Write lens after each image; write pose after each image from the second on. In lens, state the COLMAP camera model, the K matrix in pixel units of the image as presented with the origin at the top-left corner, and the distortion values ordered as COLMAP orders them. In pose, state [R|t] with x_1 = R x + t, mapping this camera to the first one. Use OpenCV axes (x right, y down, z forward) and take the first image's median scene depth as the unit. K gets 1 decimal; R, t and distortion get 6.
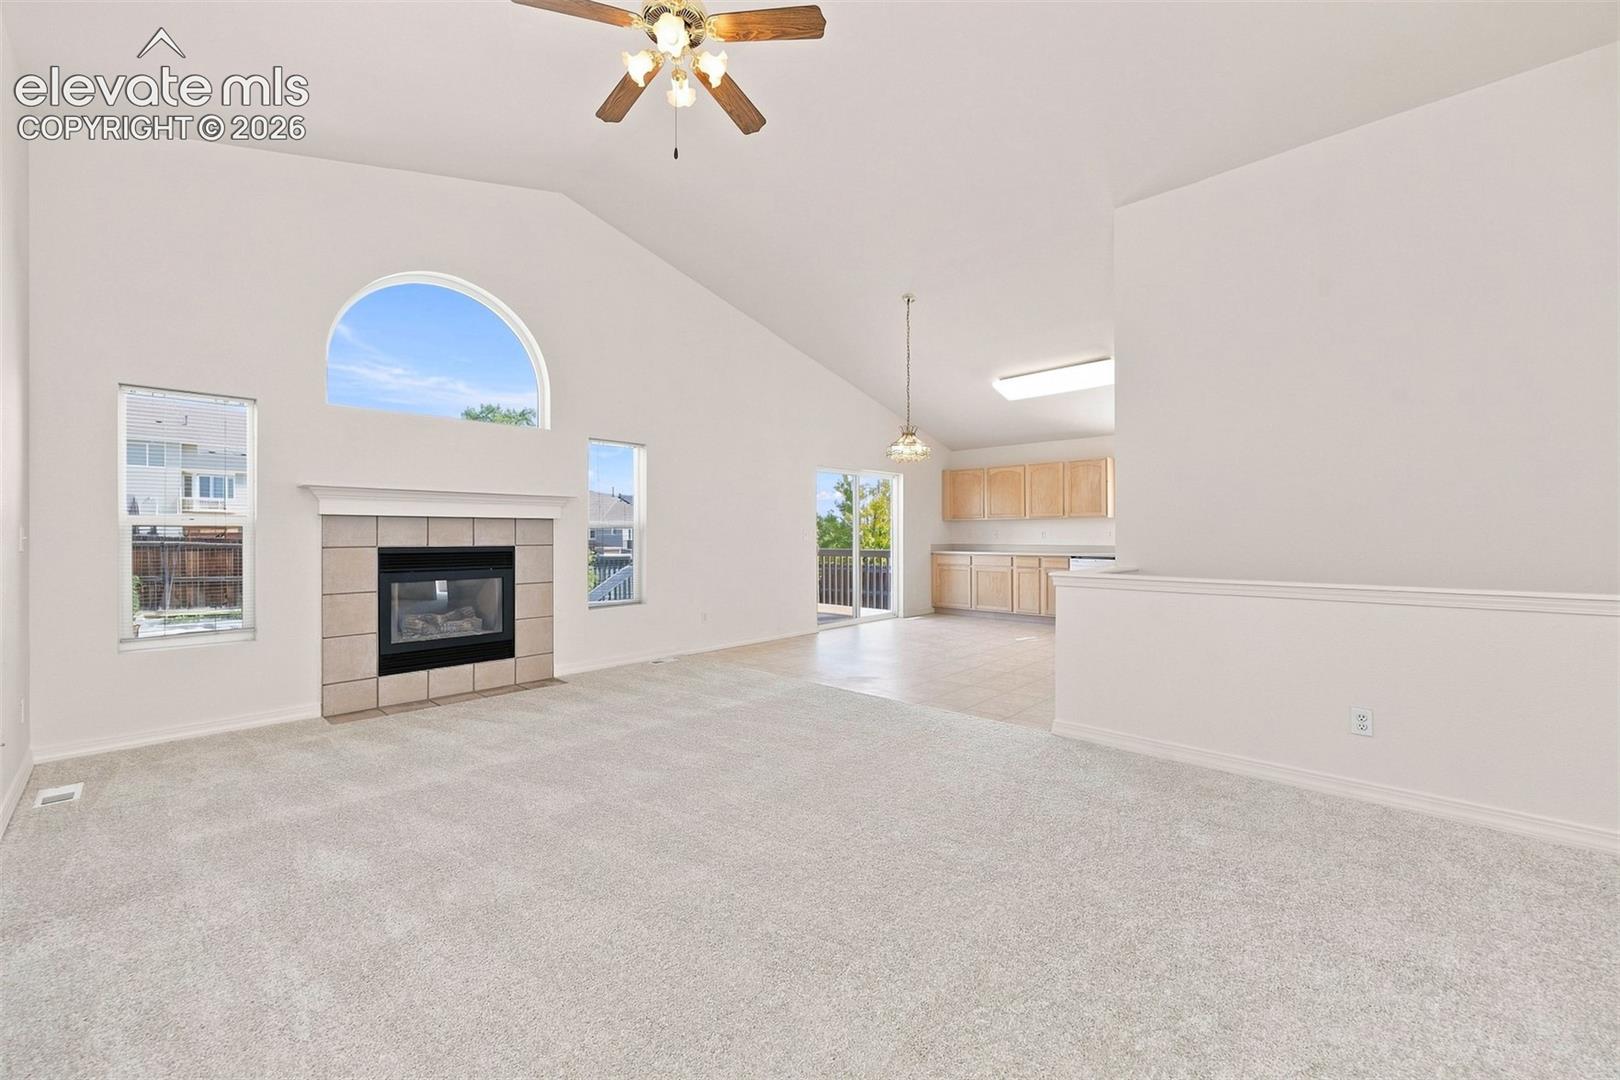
lens RADIAL K [[636.2, 0, 817.1], [0, 636.2, 532.7], [0, 0, 1]] dist [0.000695, 0.000093]
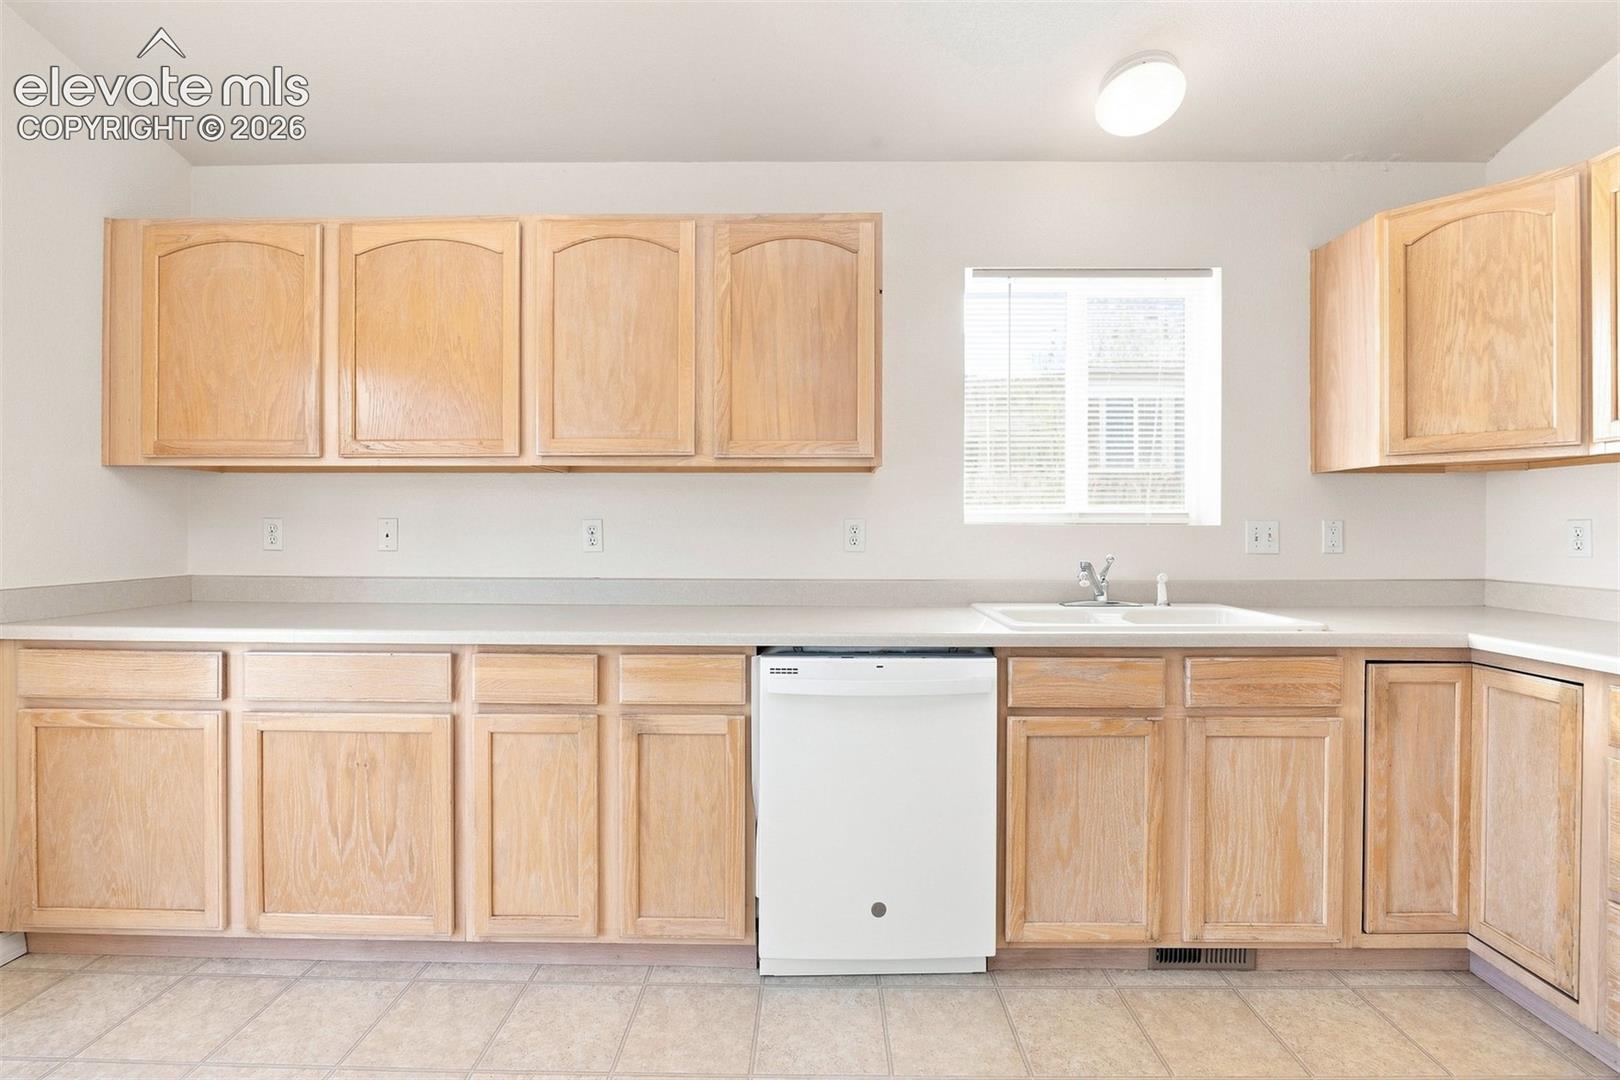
lens RADIAL K [[713.9, 0, 801.8], [0, 713.9, 531.4], [0, 0, 1]] dist [-0.016241, 0.001959]
pose [[0.749496, 0.002324, 0.662005, 0.419074], [-0.007599, 0.999958, 0.005092, -0.001248], [-0.661965, -0.008847, 0.749482, 1.329239]]
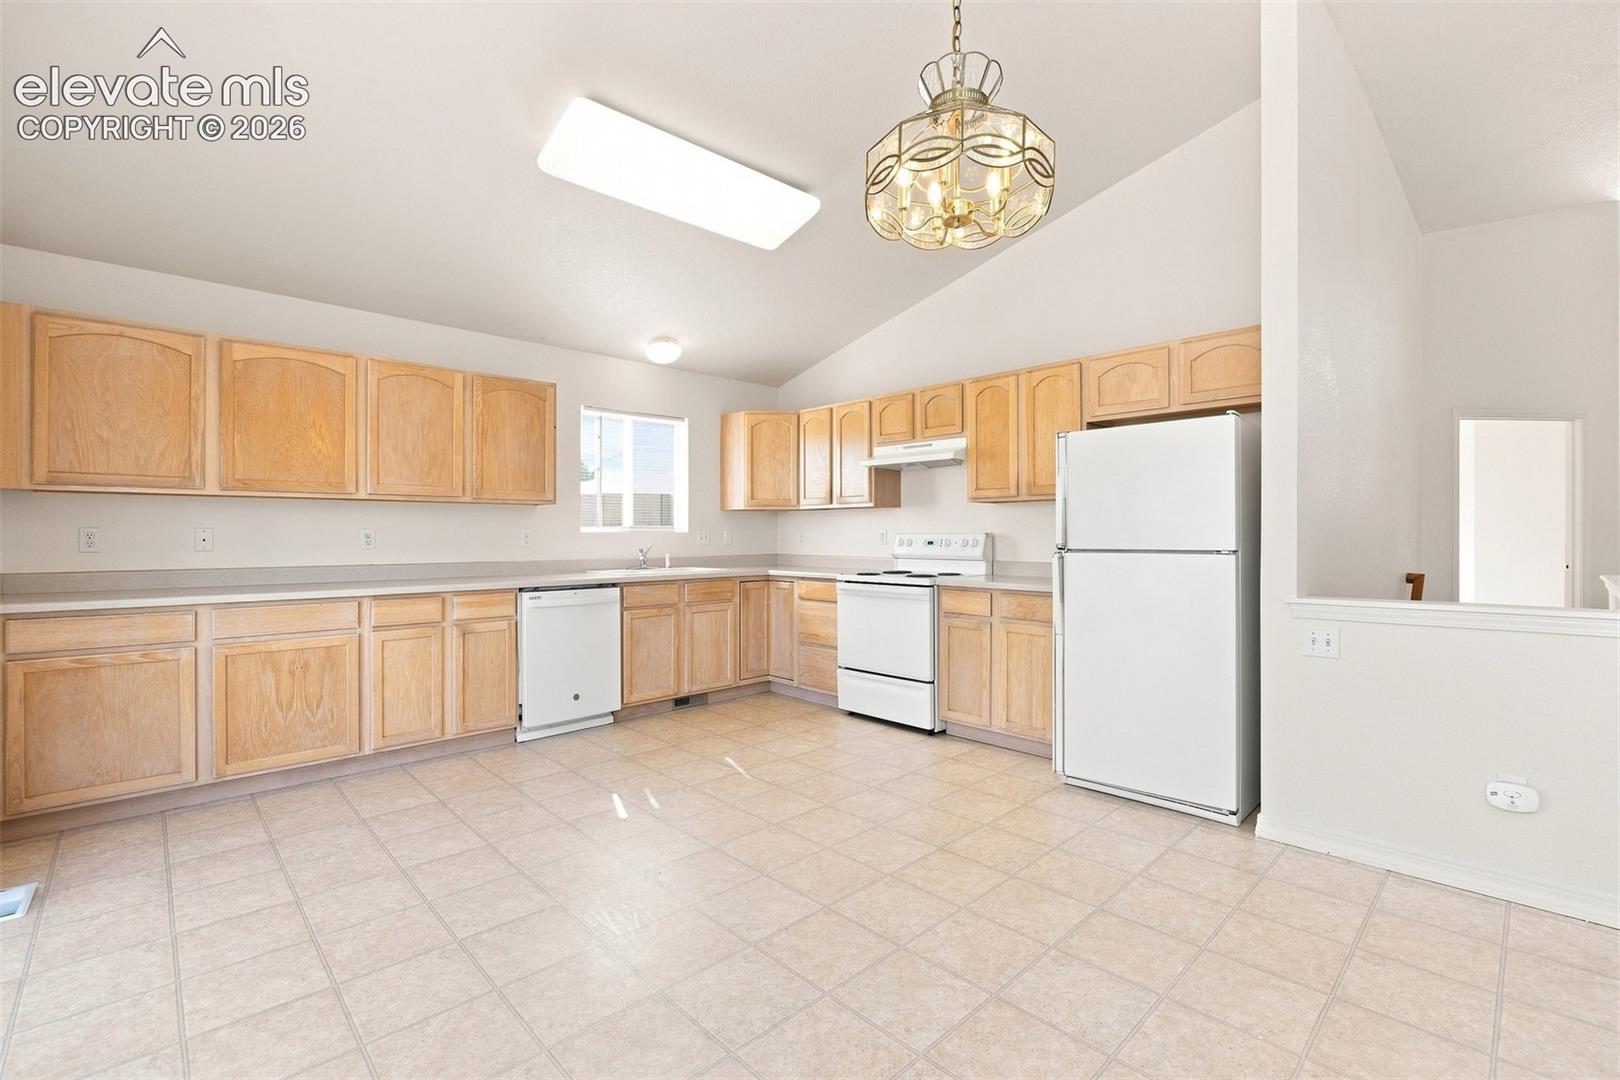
lens RADIAL K [[713.9, 0, 815.6], [0, 713.9, 537.2], [0, 0, 1]] dist [-0.016241, 0.001959]
pose [[0.066088, -0.002326, 0.997811, -0.139714], [-0.004848, 0.999985, 0.002652, -0.001622], [-0.997802, -0.005013, 0.066076, 1.232909]]
